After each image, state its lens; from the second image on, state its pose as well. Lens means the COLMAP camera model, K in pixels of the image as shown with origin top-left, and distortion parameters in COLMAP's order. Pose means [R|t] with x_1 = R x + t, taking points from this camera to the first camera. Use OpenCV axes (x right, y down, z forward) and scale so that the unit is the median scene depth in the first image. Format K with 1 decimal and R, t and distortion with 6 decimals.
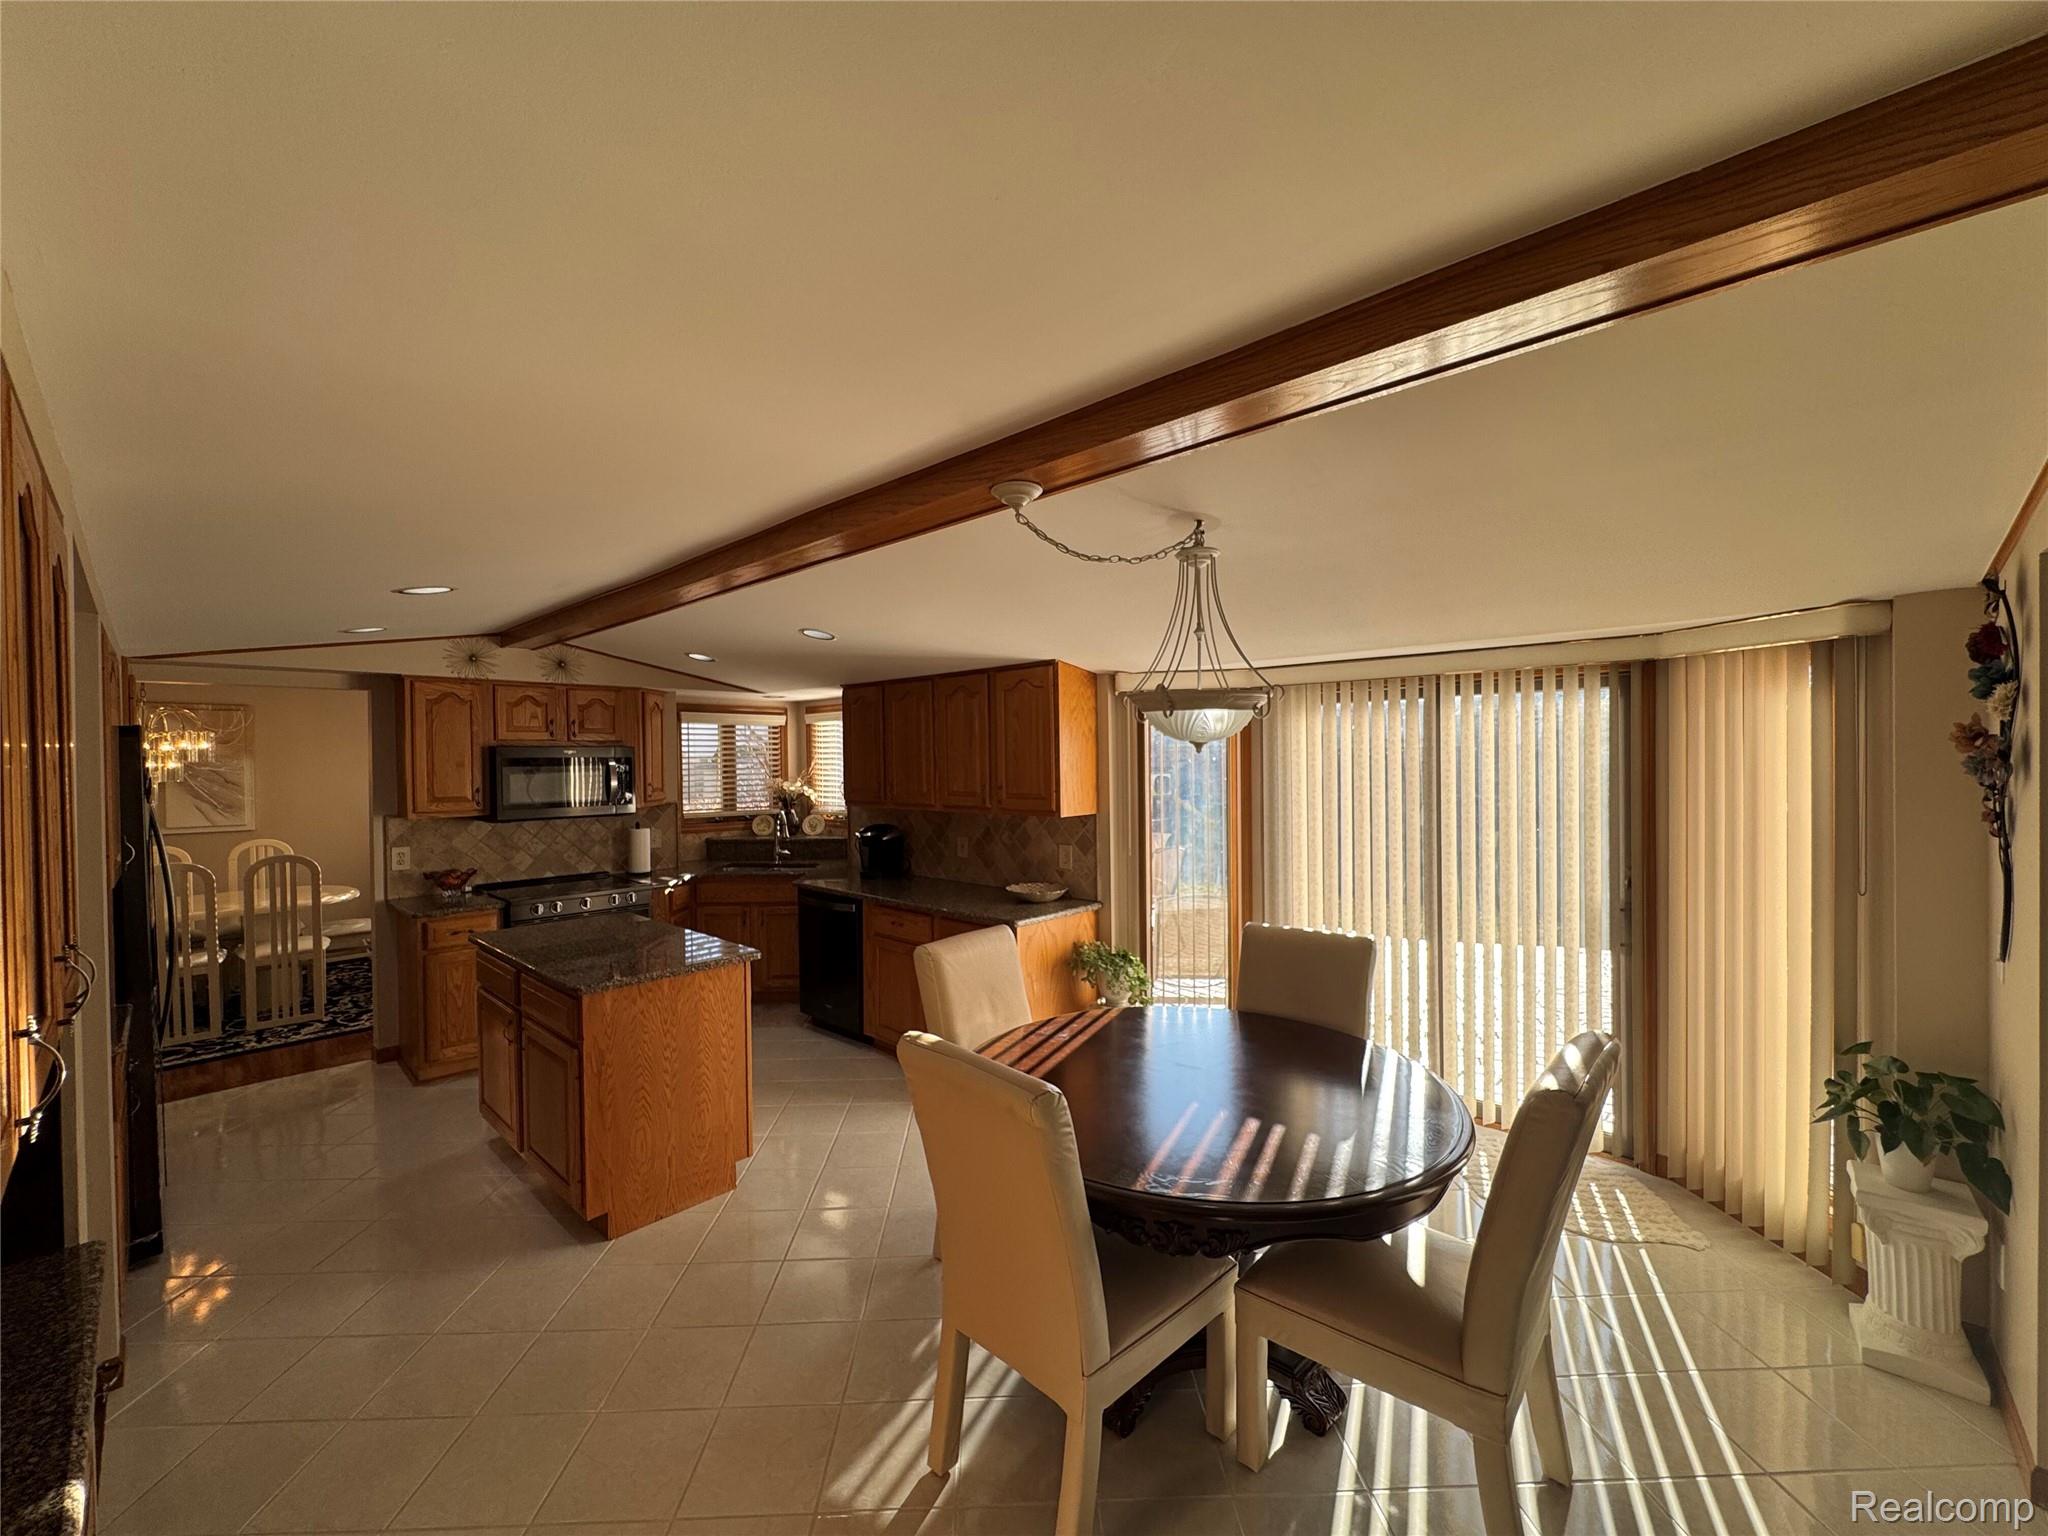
lens RADIAL K [[826.4, 0, 1011.2], [0, 826.4, 766.6], [0, 0, 1]] dist [0.001801, -0.000139]
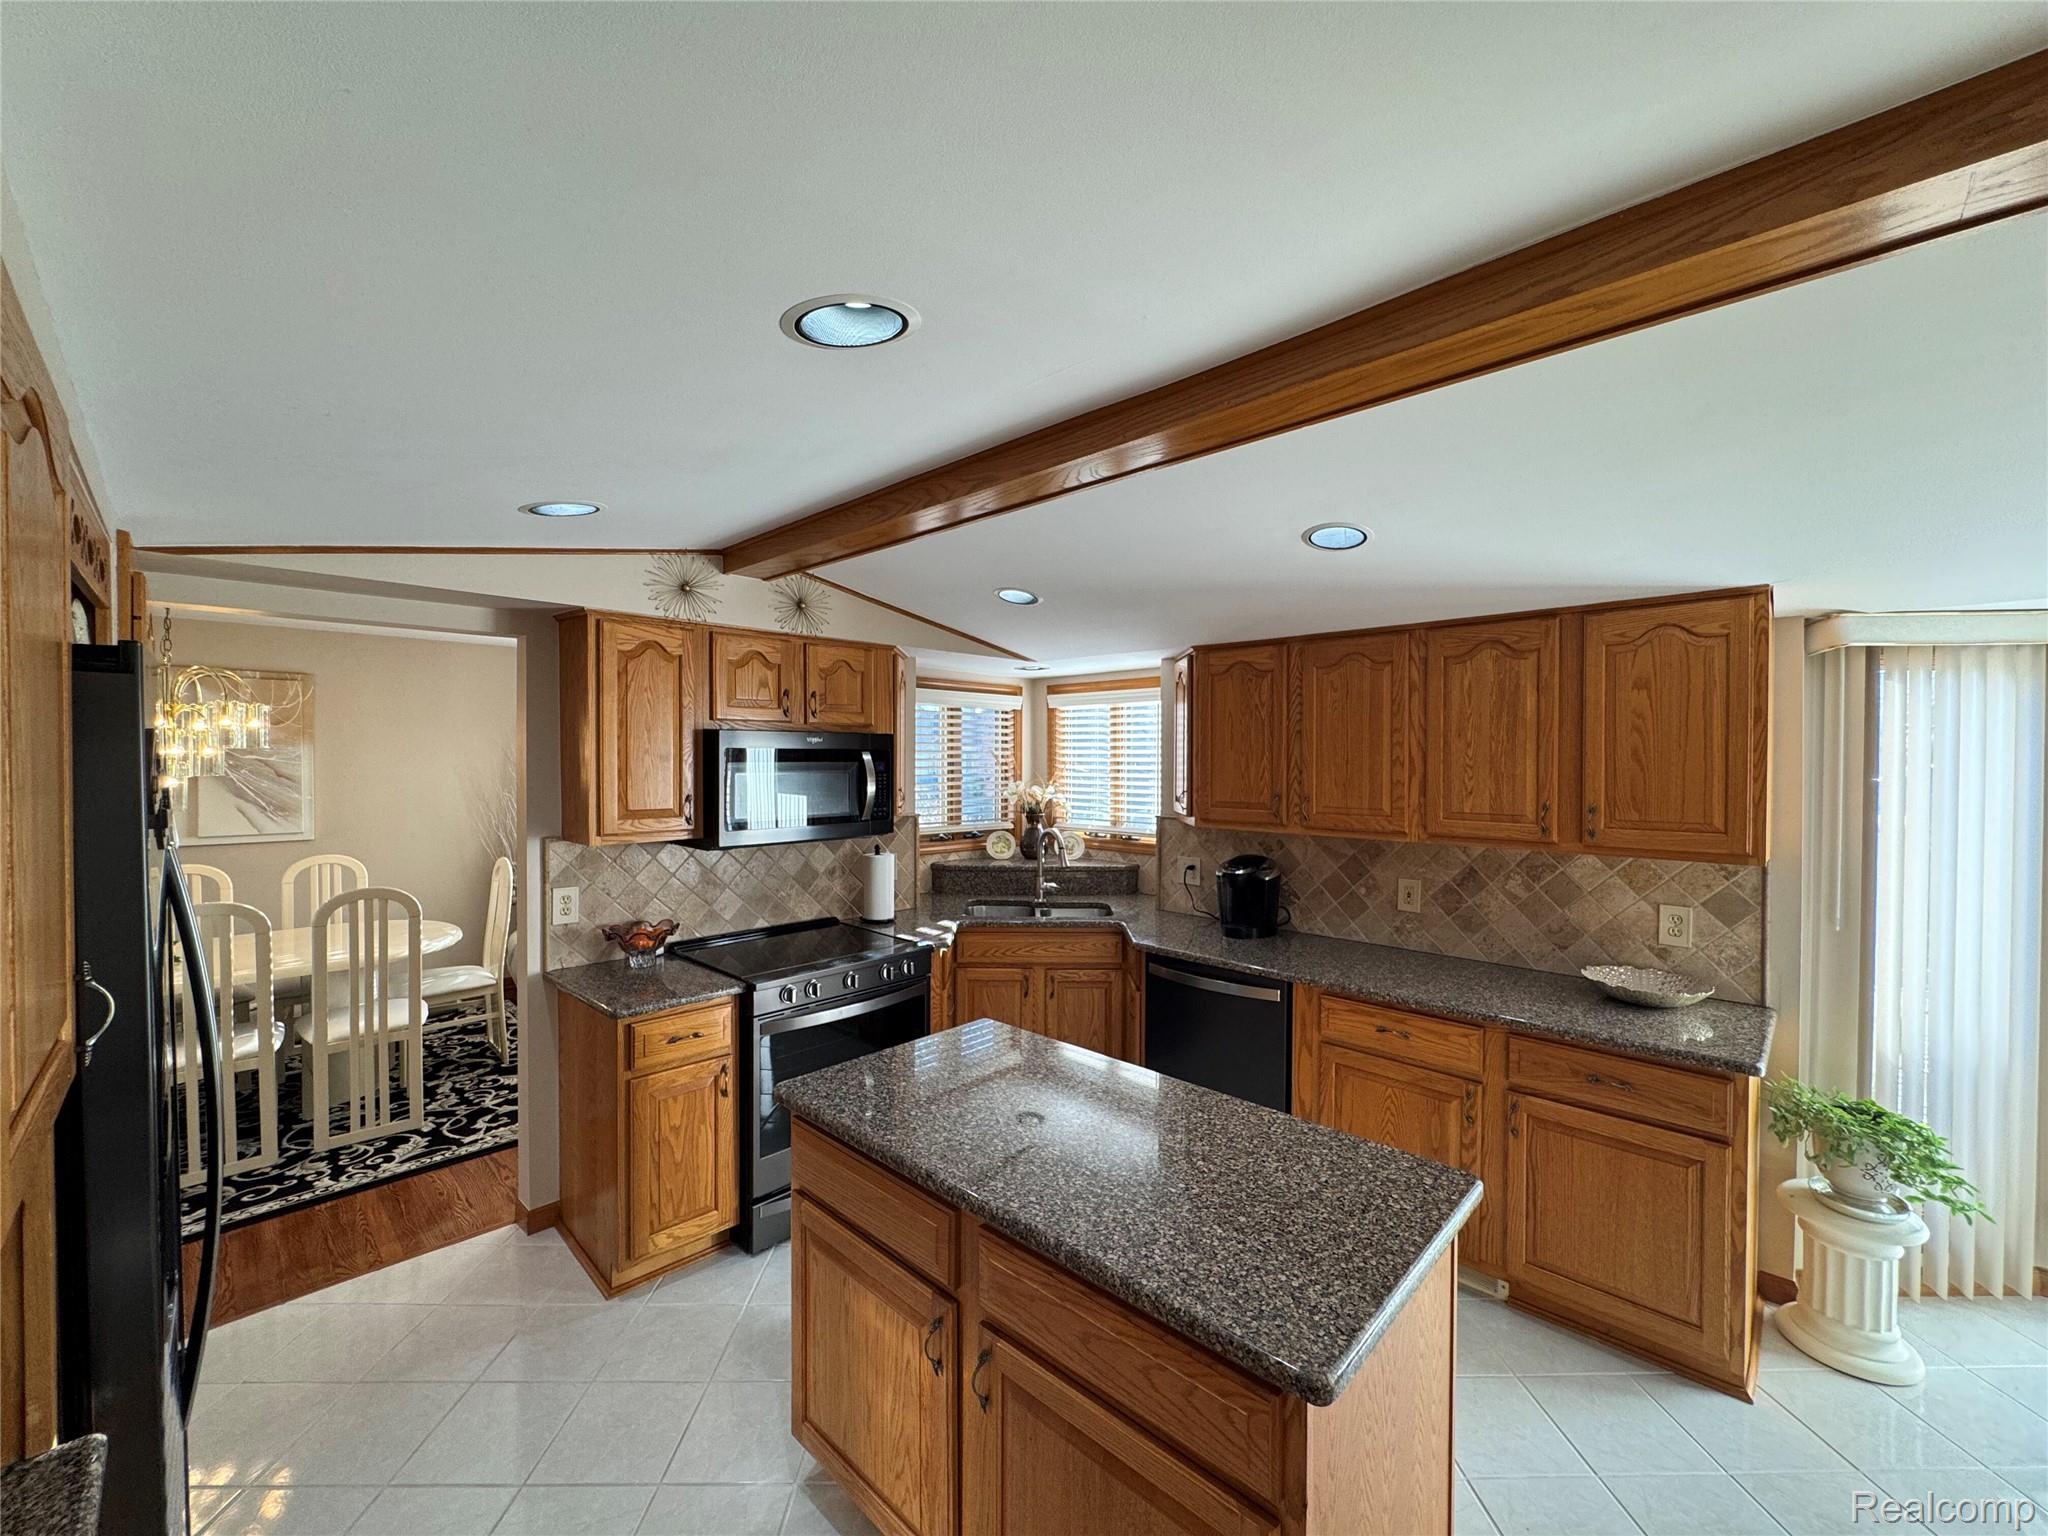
lens RADIAL K [[826.4, 0, 1016.2], [0, 826.4, 767.1], [0, 0, 1]] dist [0.001801, -0.000139]
pose [[0.999782, 0.014054, -0.015433, -0.351378], [-0.014006, 0.999897, 0.003203, -0.000880], [0.015476, -0.002987, 0.999876, 0.341666]]
